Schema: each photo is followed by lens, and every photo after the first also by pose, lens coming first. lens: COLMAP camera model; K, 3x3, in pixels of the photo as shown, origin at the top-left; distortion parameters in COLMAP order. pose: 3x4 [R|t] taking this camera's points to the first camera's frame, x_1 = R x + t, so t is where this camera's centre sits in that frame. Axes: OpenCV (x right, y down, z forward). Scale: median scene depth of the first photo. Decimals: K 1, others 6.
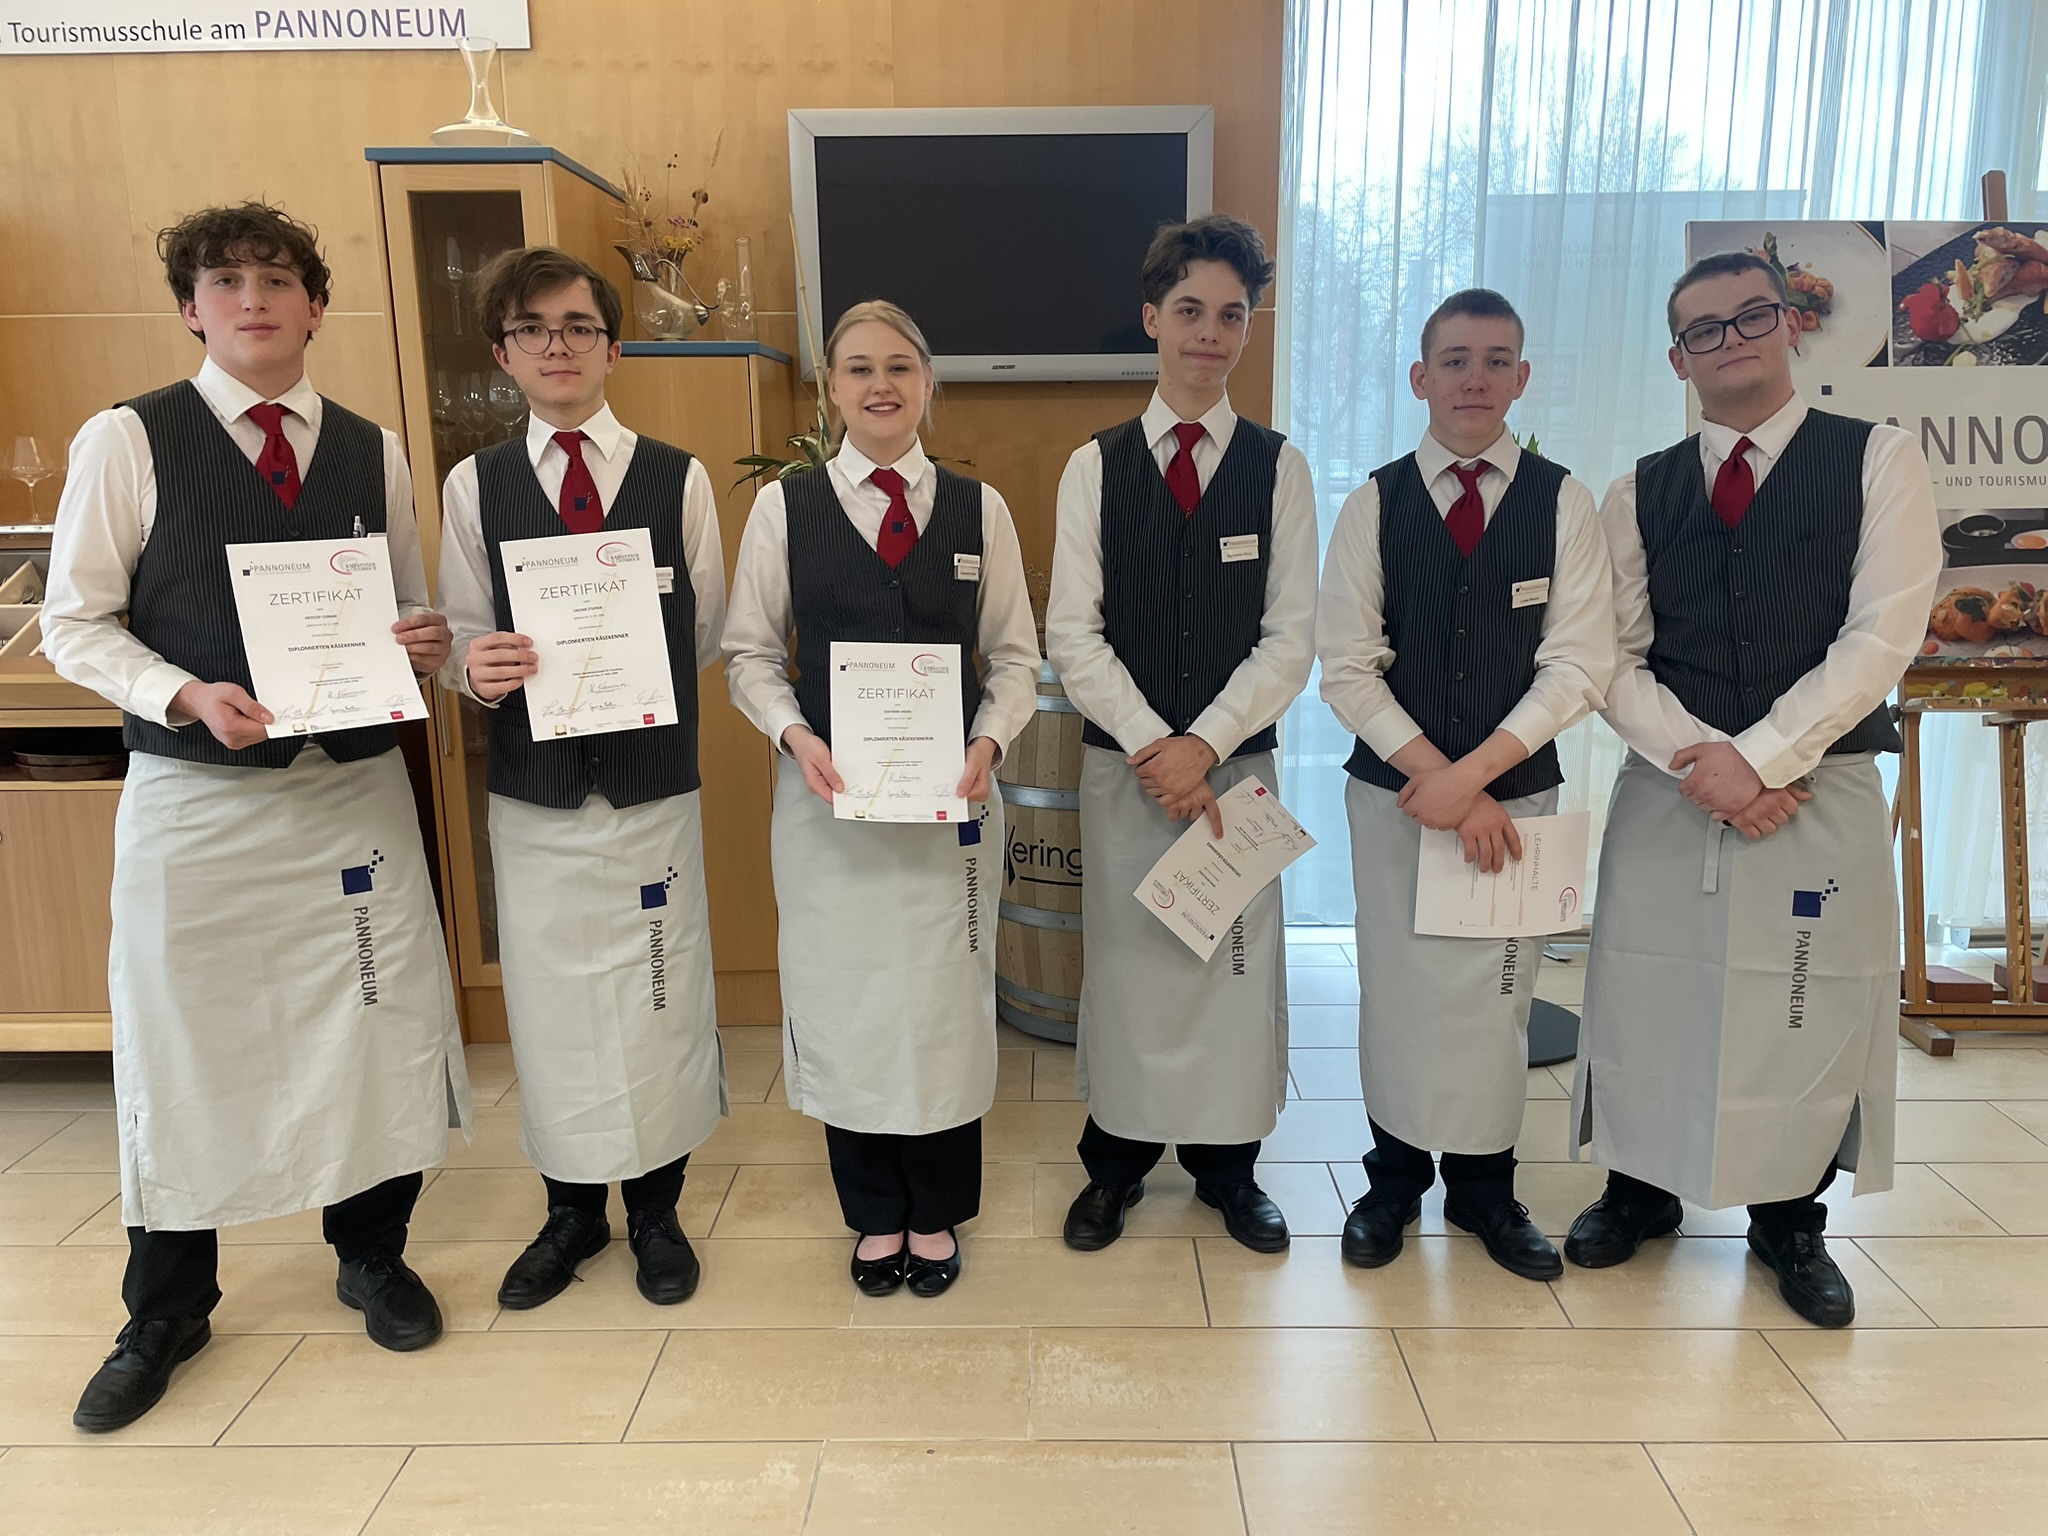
lens RADIAL K [[1547.3, 0, 1028.0], [0, 1547.3, 763.6], [0, 0, 1]] dist [-0.010583, -0.001693]
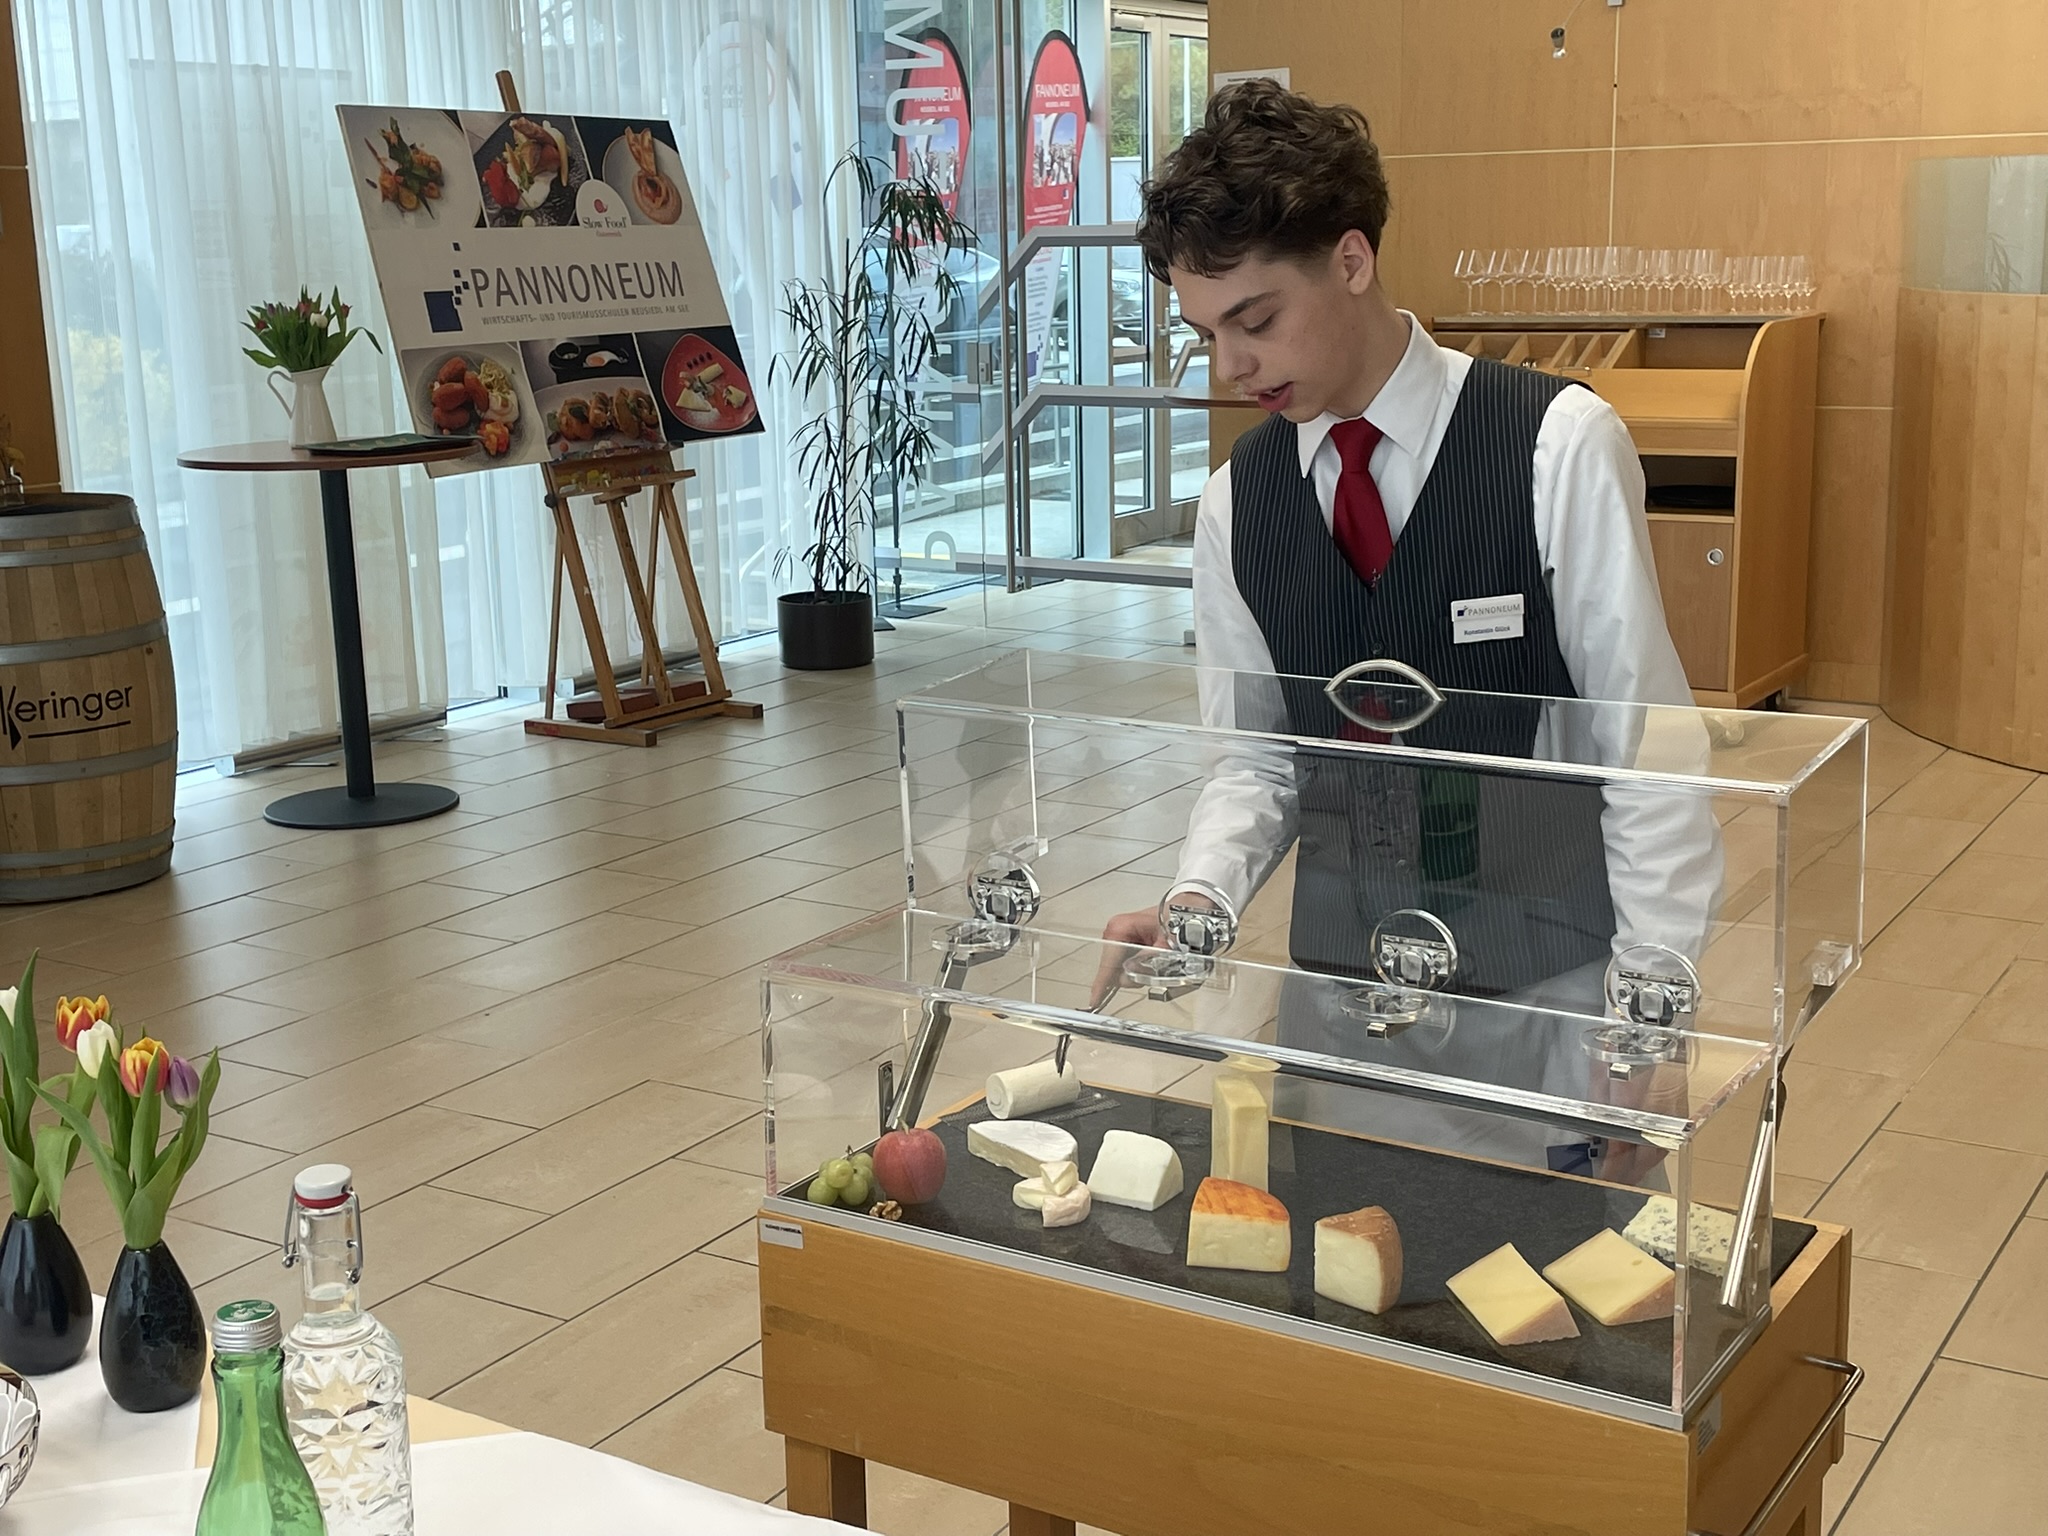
lens RADIAL K [[2428.4, 0, 1025.2], [0, 2428.4, 764.9], [0, 0, 1]] dist [0.063735, 0.000000]
pose [[0.521243, -0.189635, 0.832072, -0.953766], [0.189185, 0.976416, 0.104019, 0.045511], [-0.832174, 0.103197, 0.544827, -0.405807]]
